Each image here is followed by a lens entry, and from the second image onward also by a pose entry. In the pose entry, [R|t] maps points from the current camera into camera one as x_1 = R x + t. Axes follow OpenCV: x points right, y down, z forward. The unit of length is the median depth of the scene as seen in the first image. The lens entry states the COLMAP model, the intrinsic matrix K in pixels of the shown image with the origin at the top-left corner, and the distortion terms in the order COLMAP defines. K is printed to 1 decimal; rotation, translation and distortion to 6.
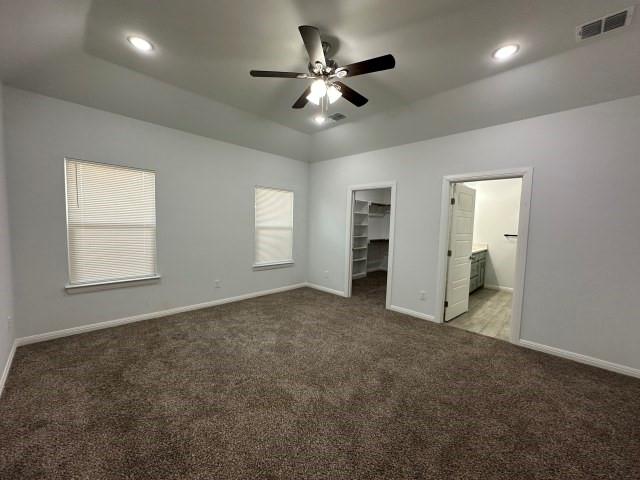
lens RADIAL K [[255.3, 0, 320.0], [0, 255.3, 240.0], [0, 0, 1]] dist [-0.002087, 0.000395]
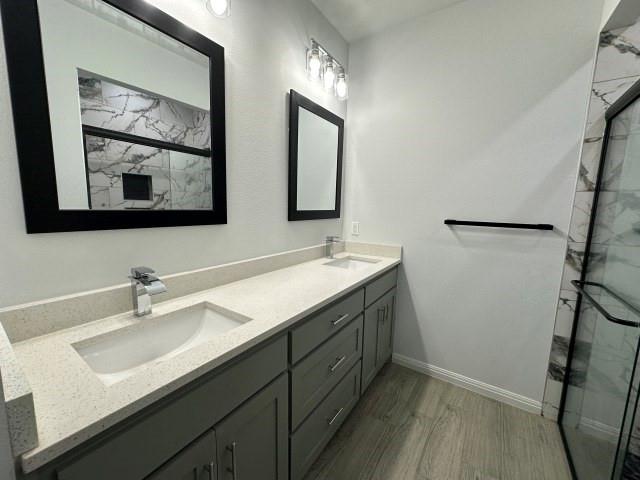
lens RADIAL K [[255.3, 0, 320.0], [0, 255.3, 240.0], [0, 0, 1]] dist [-0.002087, 0.000395]
pose [[0.965675, -0.046512, 0.255554, 0.464670], [0.025484, 0.996056, 0.084988, -0.026582], [-0.258499, -0.075558, 0.963052, 0.697149]]
